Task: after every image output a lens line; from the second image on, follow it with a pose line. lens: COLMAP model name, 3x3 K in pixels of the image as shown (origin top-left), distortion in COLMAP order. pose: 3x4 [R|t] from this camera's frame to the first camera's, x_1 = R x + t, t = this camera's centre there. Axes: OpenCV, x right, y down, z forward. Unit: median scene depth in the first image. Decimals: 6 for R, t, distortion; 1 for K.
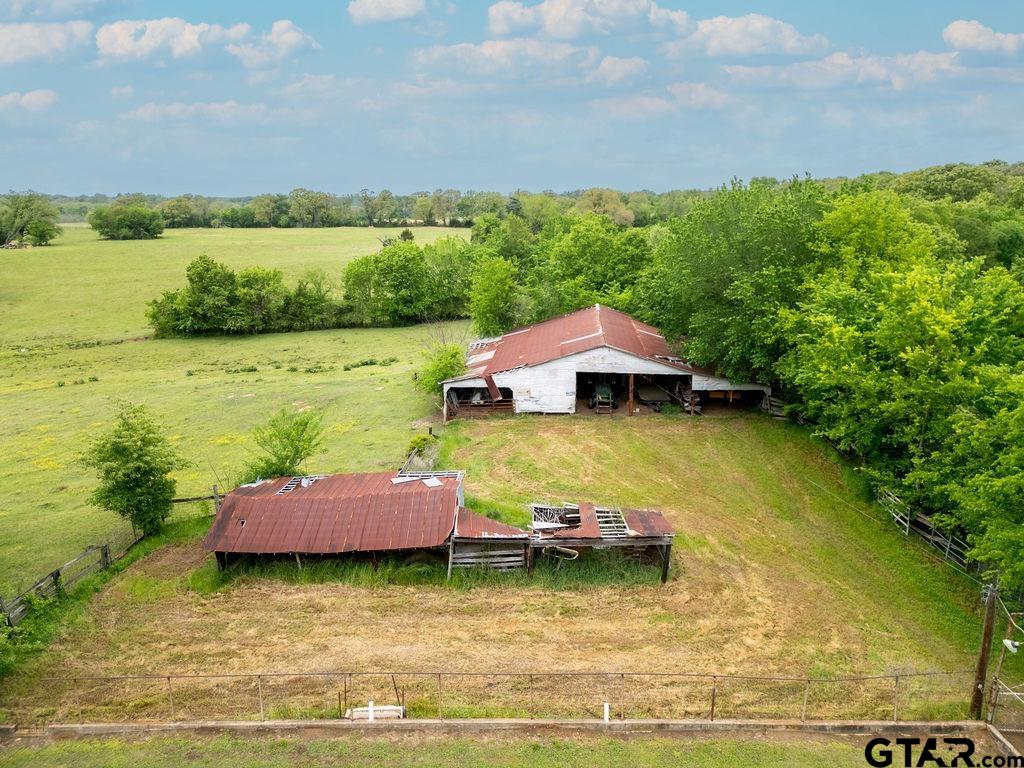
lens RADIAL K [[702.5, 0, 510.0], [0, 702.5, 377.2], [0, 0, 1]] dist [0.049721, -0.008386]
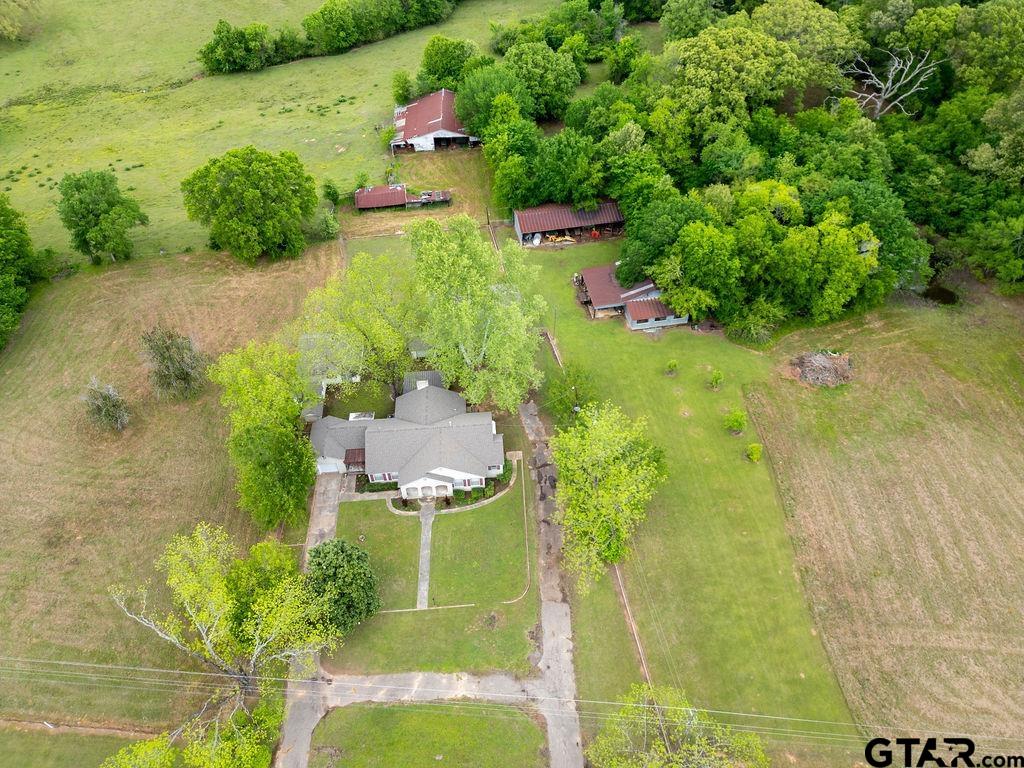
lens RADIAL K [[702.5, 0, 511.0], [0, 702.5, 383.7], [0, 0, 1]] dist [0.049721, -0.008386]
pose [[0.991024, -0.105778, 0.081743, 0.100231], [0.043515, 0.833425, 0.550916, -1.296540], [-0.126402, -0.542414, 0.830548, -3.604218]]
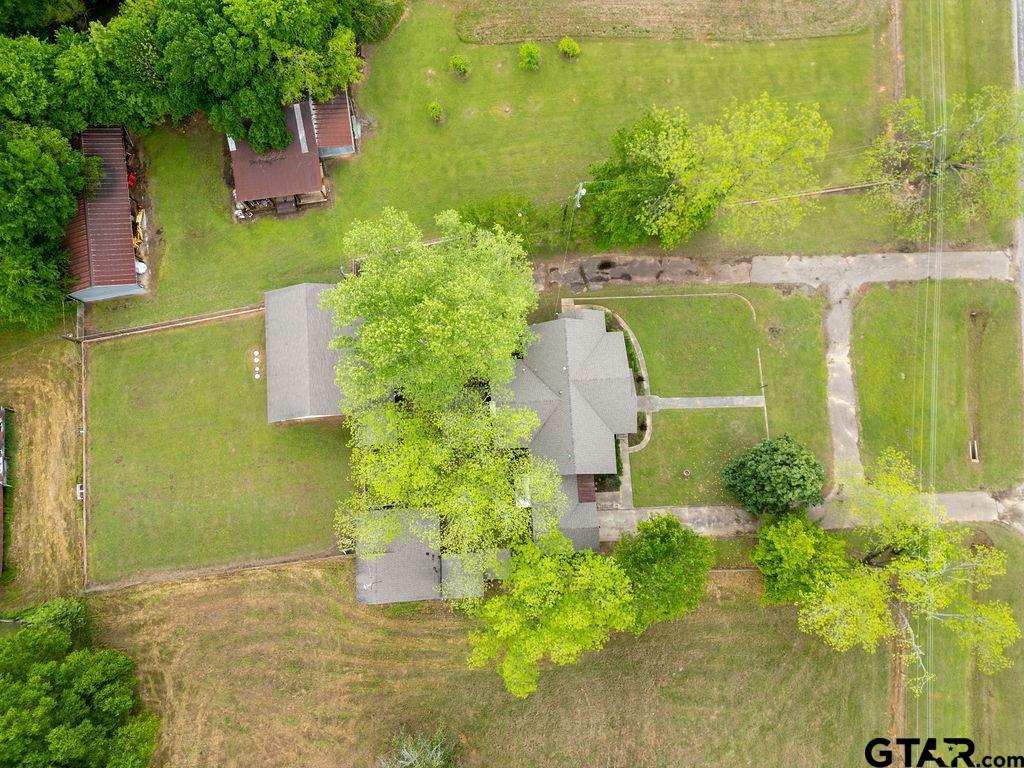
lens RADIAL K [[702.5, 0, 511.7], [0, 702.5, 389.0], [0, 0, 1]] dist [0.049721, -0.008386]
pose [[-0.119463, -0.976527, 0.179232, -0.419882], [0.247877, 0.145472, 0.957807, -1.850329], [-0.961398, 0.158850, 0.224680, -1.488026]]
